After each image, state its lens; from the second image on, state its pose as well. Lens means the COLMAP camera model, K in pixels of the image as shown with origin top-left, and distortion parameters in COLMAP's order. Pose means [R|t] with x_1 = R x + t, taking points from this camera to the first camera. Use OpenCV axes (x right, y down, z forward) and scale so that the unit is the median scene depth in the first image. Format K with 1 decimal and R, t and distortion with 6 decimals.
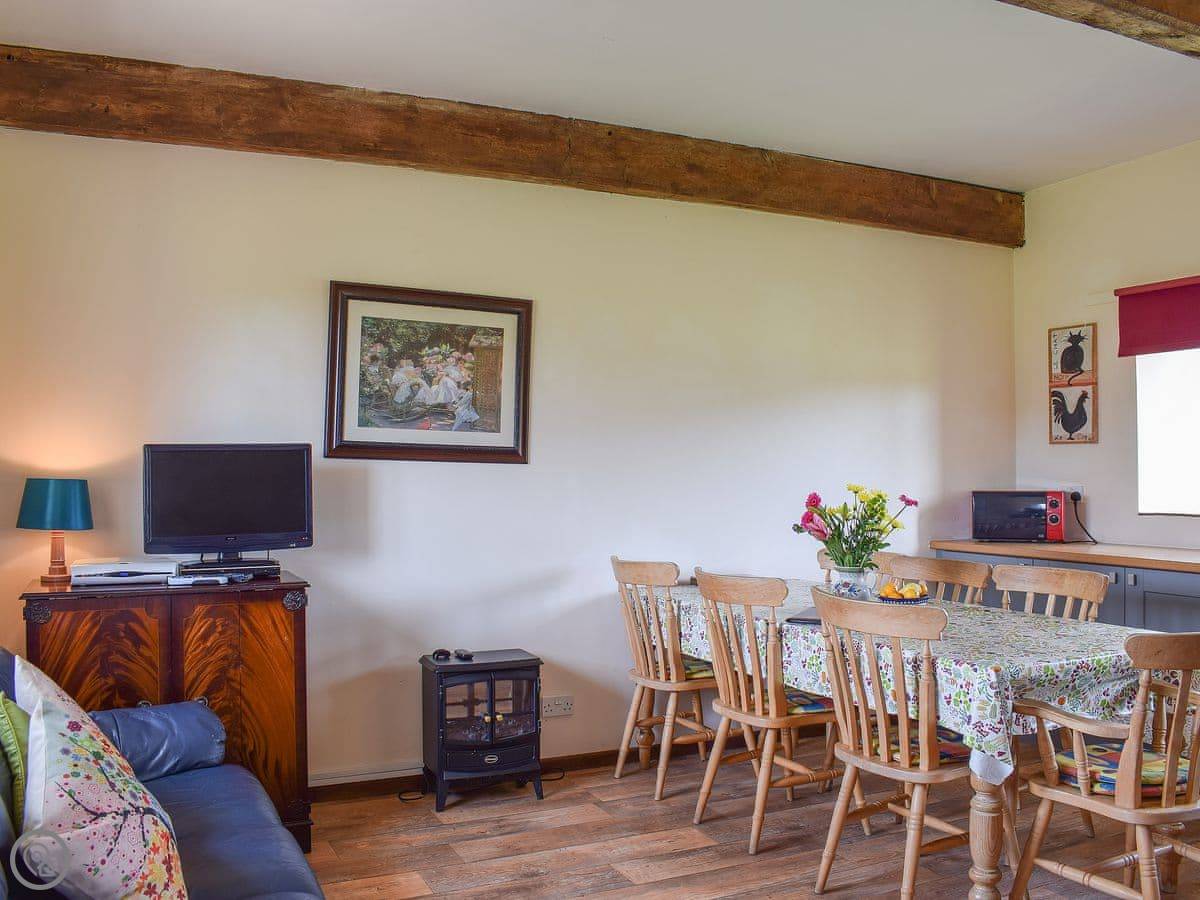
lens RADIAL K [[1109.0, 0, 579.5], [0, 1109.0, 513.7], [0, 0, 1]] dist [-0.089900, 0.001825]
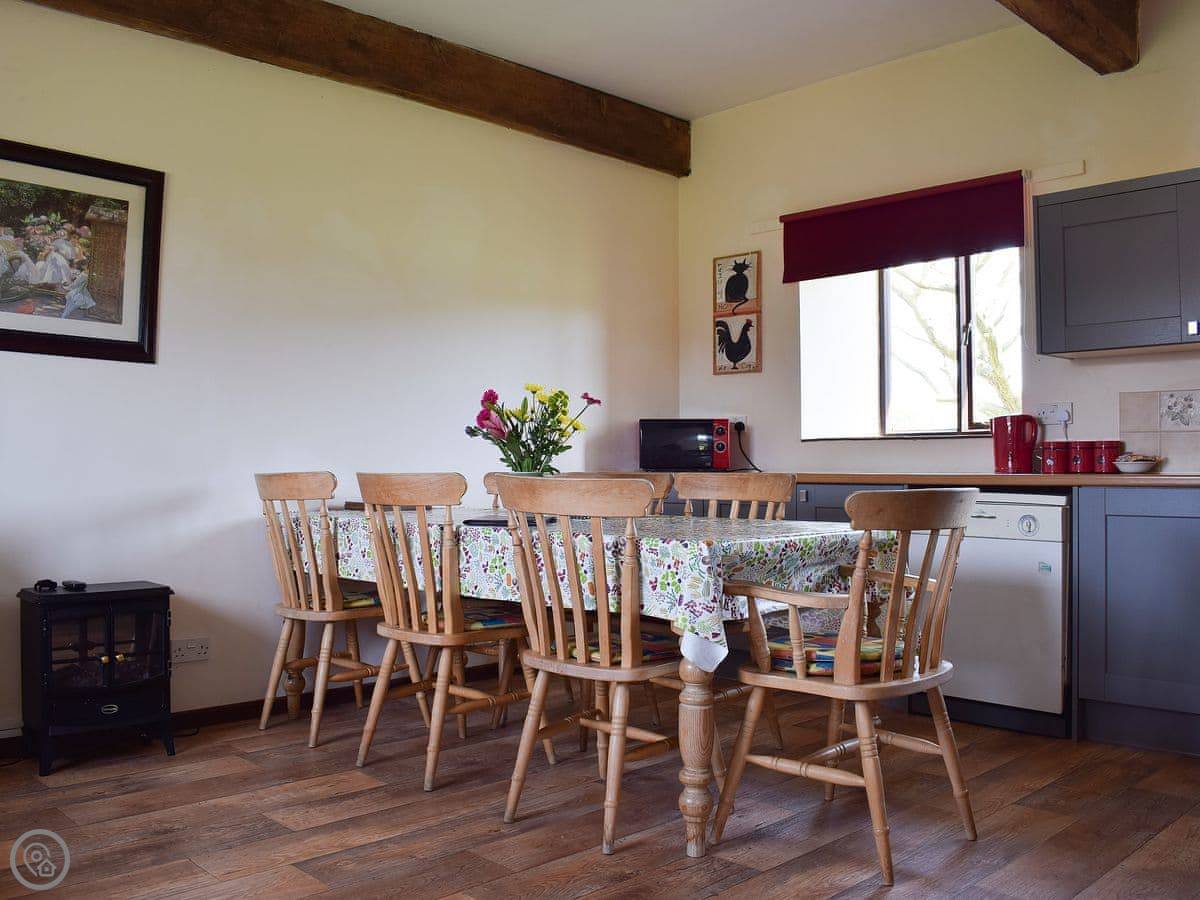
lens RADIAL K [[1109.0, 0, 579.5], [0, 1109.0, 513.7], [0, 0, 1]] dist [-0.089900, 0.001825]
pose [[0.944511, 0.002112, 0.328473, -0.015842], [0.001644, 0.999936, -0.011157, 0.089583], [-0.328475, 0.011078, 0.944448, 0.114878]]
